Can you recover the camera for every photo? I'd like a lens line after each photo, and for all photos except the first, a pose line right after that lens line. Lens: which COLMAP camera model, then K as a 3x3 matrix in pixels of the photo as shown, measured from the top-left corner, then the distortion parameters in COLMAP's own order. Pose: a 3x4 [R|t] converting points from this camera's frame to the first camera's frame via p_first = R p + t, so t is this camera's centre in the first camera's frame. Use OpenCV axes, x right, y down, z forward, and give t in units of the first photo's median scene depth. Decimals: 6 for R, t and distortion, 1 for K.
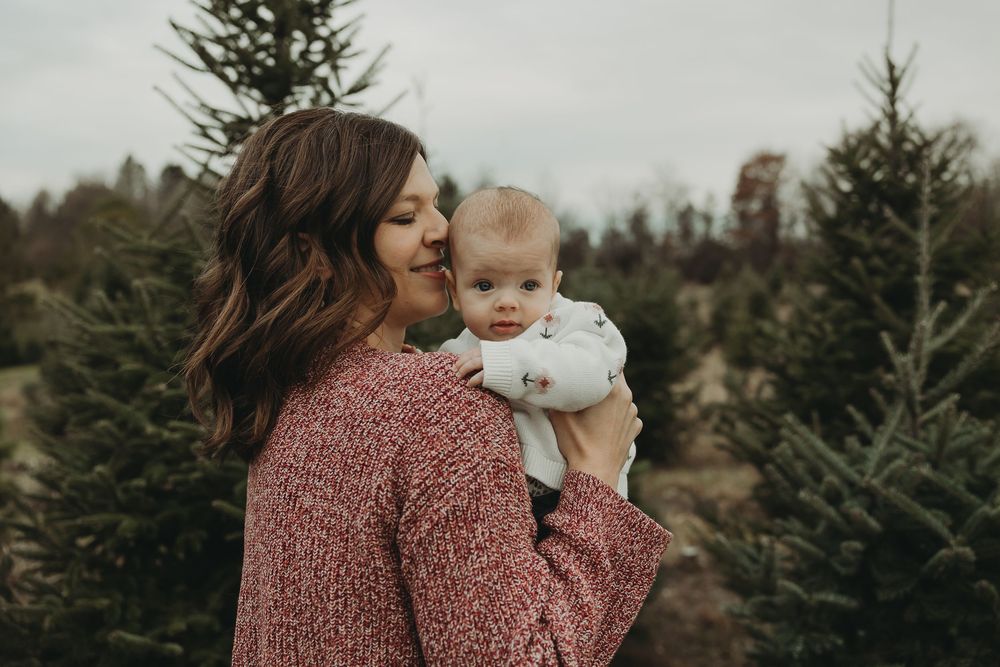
lens RADIAL K [[812.2, 0, 534.2], [0, 812.2, 311.0], [0, 0, 1]] dist [-0.007432, 0.010394]
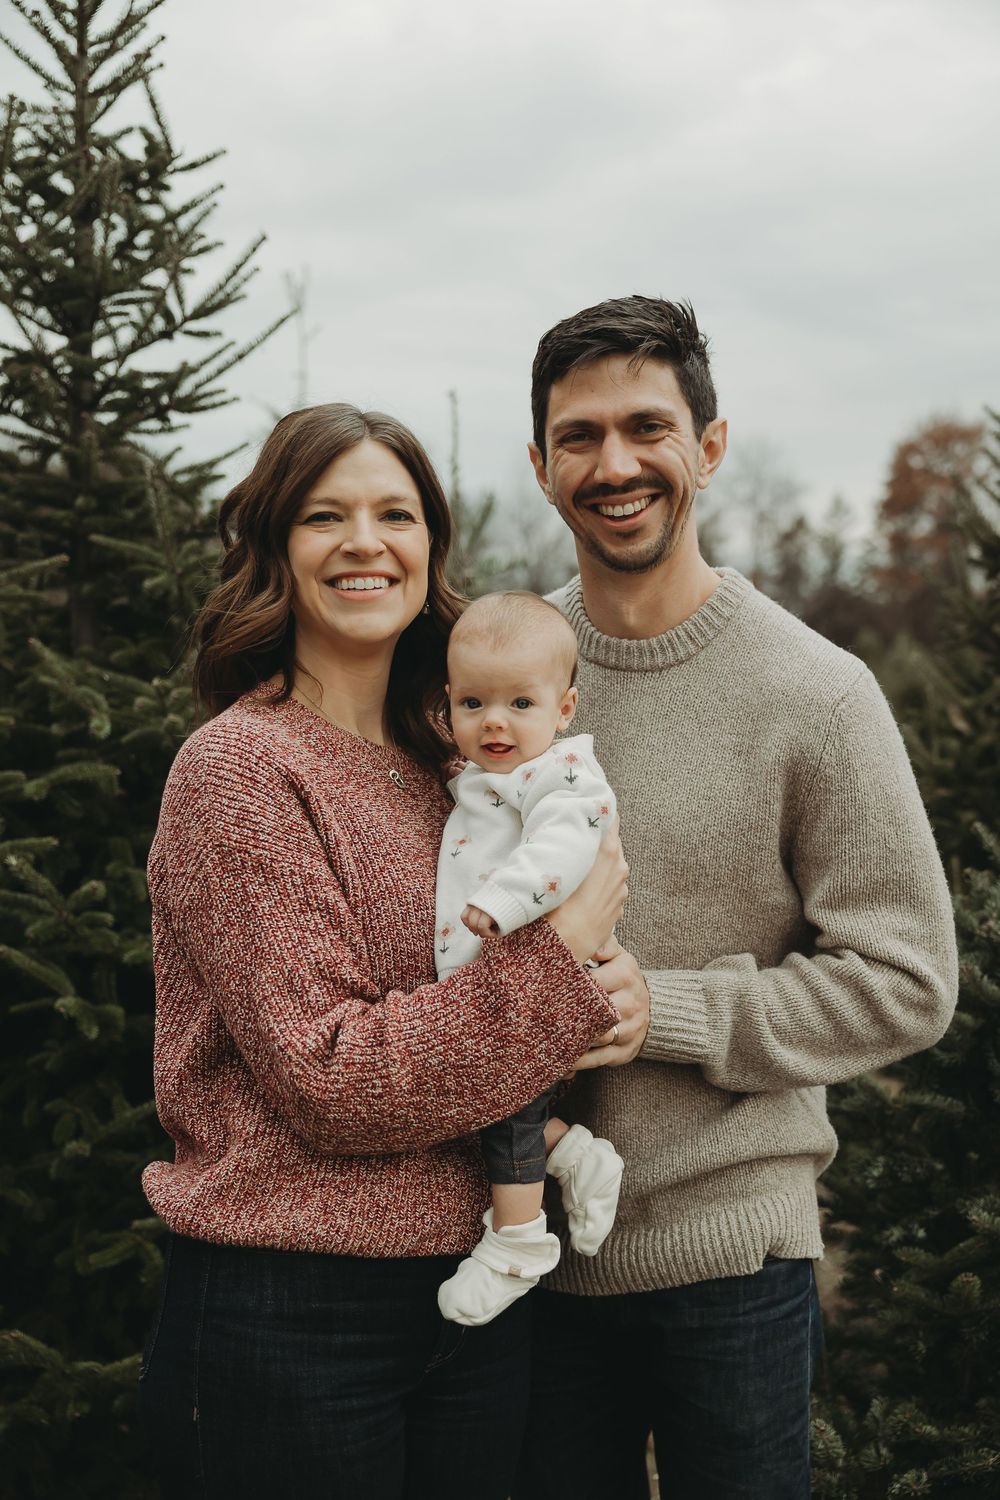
lens RADIAL K [[1536.0, 0, 503.5], [0, 1536.0, 784.6], [0, 0, 1]] dist [0.001885, -0.005418]
pose [[0.999865, 0.016322, 0.001641, 0.008016], [-0.016378, 0.998936, 0.043104, 0.031737], [-0.000936, -0.043125, 0.999069, -0.174594]]
